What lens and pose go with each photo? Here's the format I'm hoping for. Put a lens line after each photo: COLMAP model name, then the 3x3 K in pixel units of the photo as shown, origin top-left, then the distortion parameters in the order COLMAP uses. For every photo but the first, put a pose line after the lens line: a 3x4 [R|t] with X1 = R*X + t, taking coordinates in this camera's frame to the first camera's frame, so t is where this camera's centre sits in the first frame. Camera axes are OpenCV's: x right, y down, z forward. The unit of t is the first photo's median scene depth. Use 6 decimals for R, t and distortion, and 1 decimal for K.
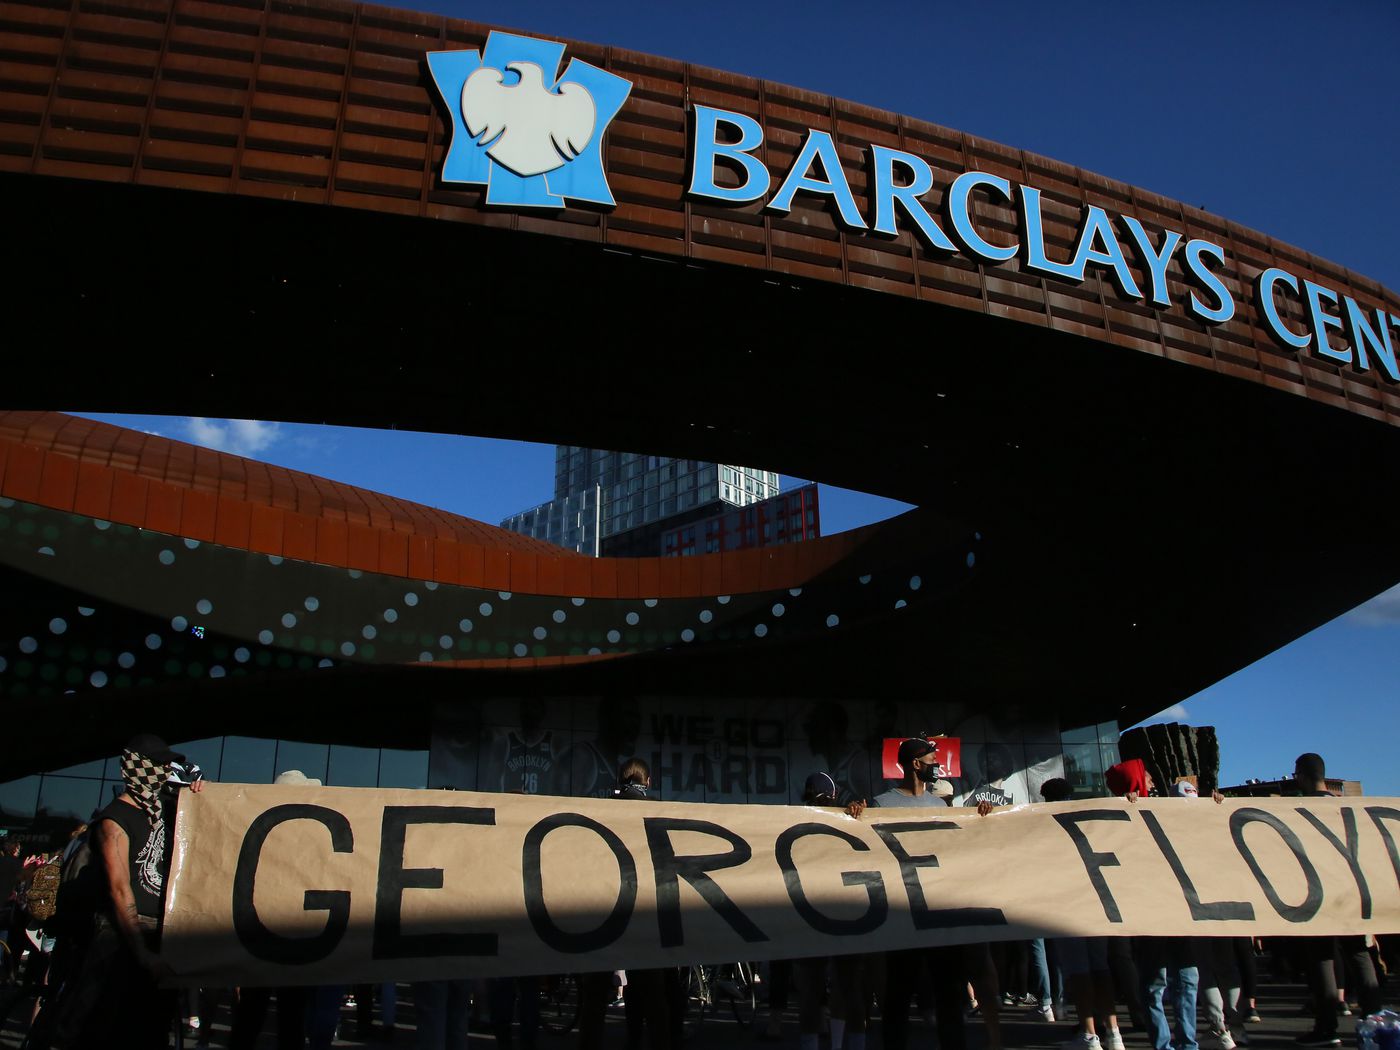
lens RADIAL K [[1059.2, 0, 703.6], [0, 1059.2, 561.7], [0, 0, 1]] dist [-0.133546, 0.089159]
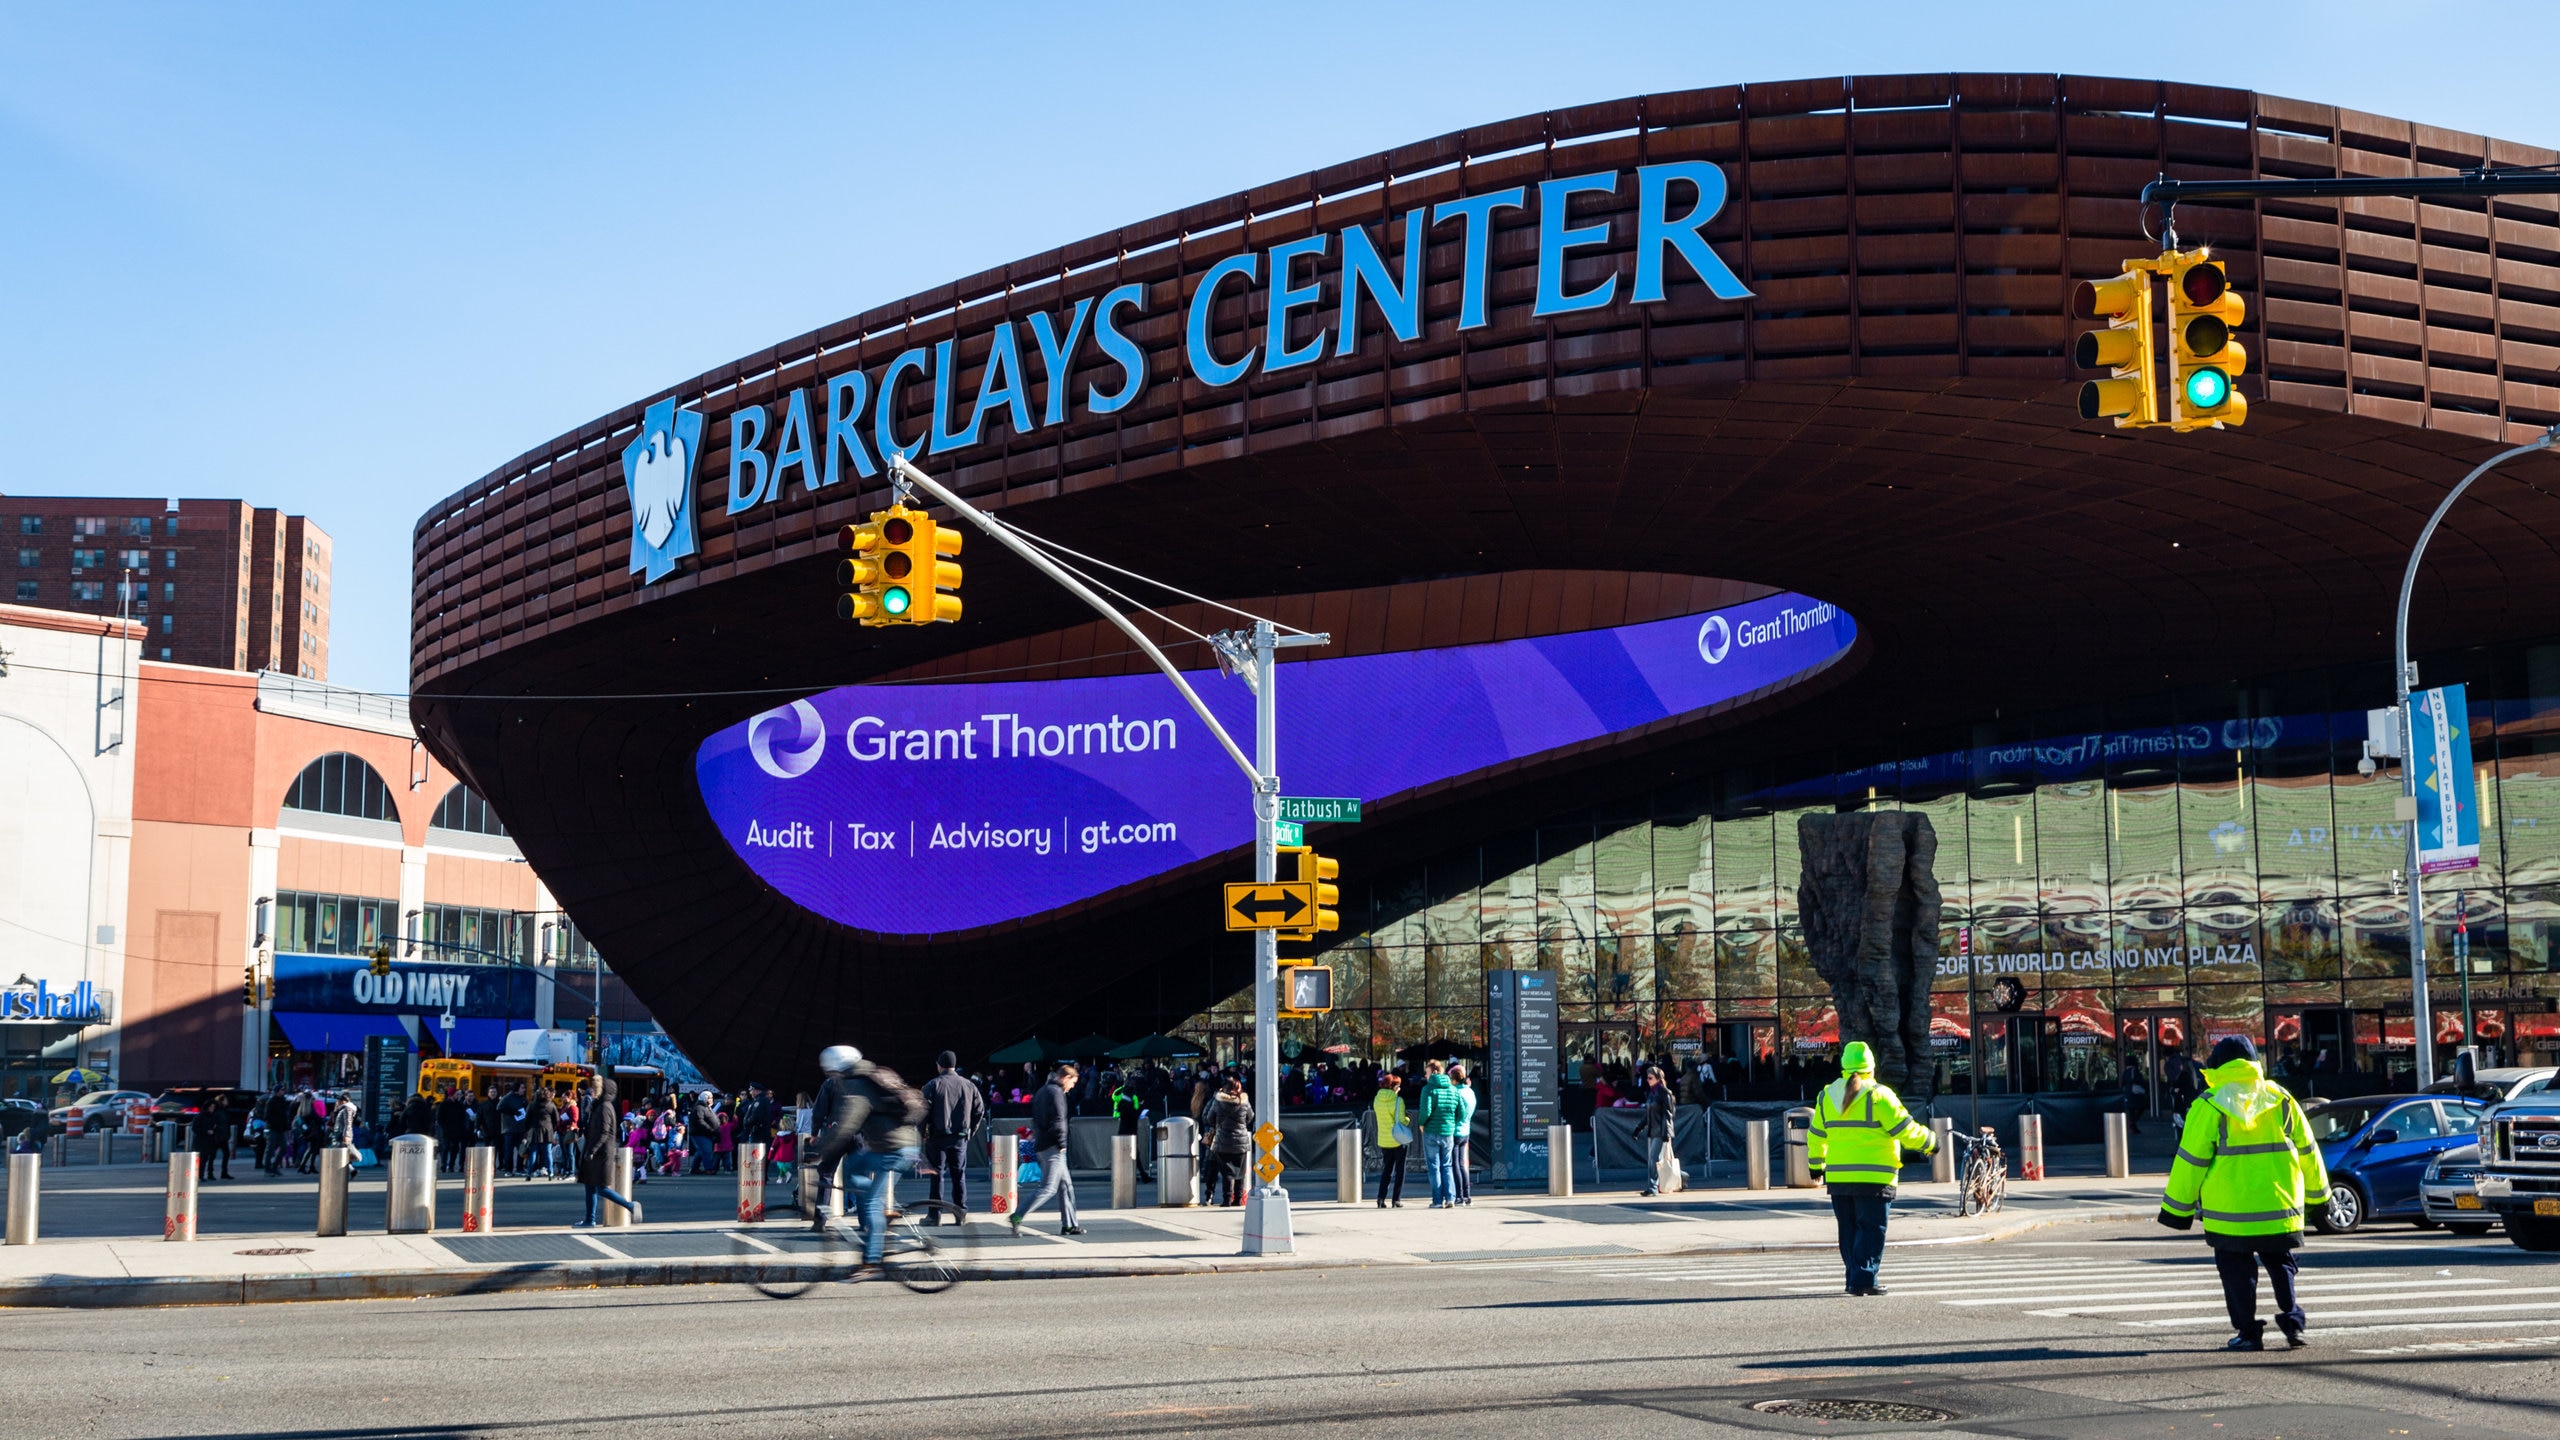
lens RADIAL K [[2714.0, 0, 1280.0], [0, 2714.0, 720.0], [0, 0, 1]] dist [0.115732, 0.002337]
pose [[0.391598, -0.104352, -0.914200, 2.701889], [0.301627, 0.953208, 0.020398, -0.020996], [0.869294, -0.283735, 0.404750, 0.245681]]
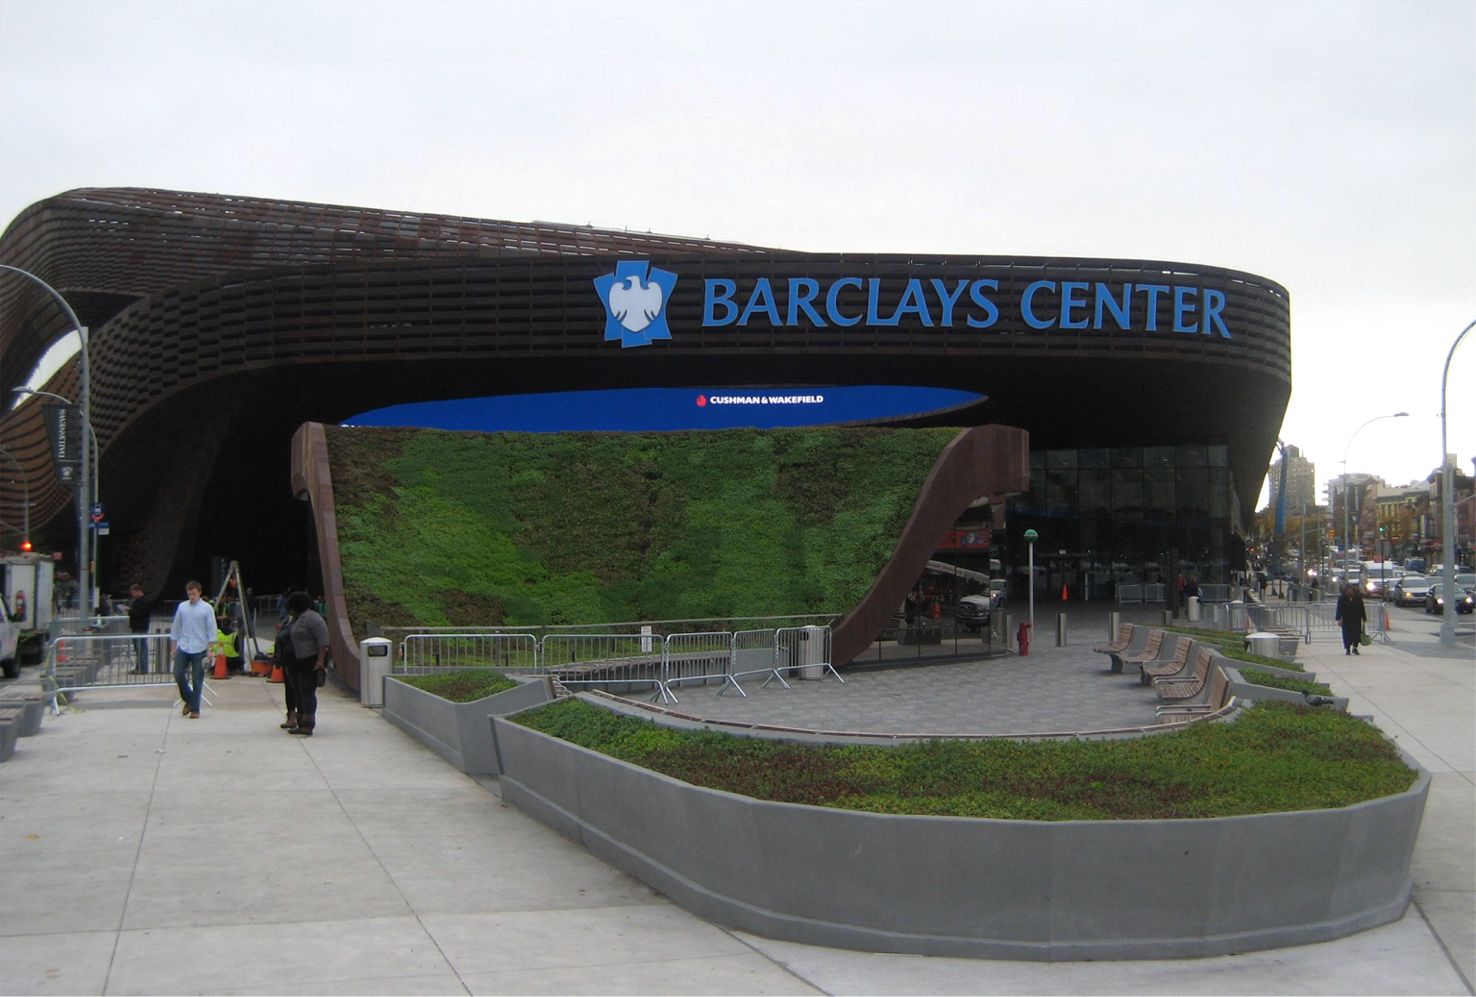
lens RADIAL K [[1525.7, 0, 738.0], [0, 1525.7, 498.5], [0, 0, 1]] dist [-0.057449, 0.011318]
pose [[0.944818, -0.002230, -0.327589, 1.153340], [0.098963, 0.955200, 0.278924, -0.892100], [0.312291, -0.295952, 0.902711, -2.164660]]
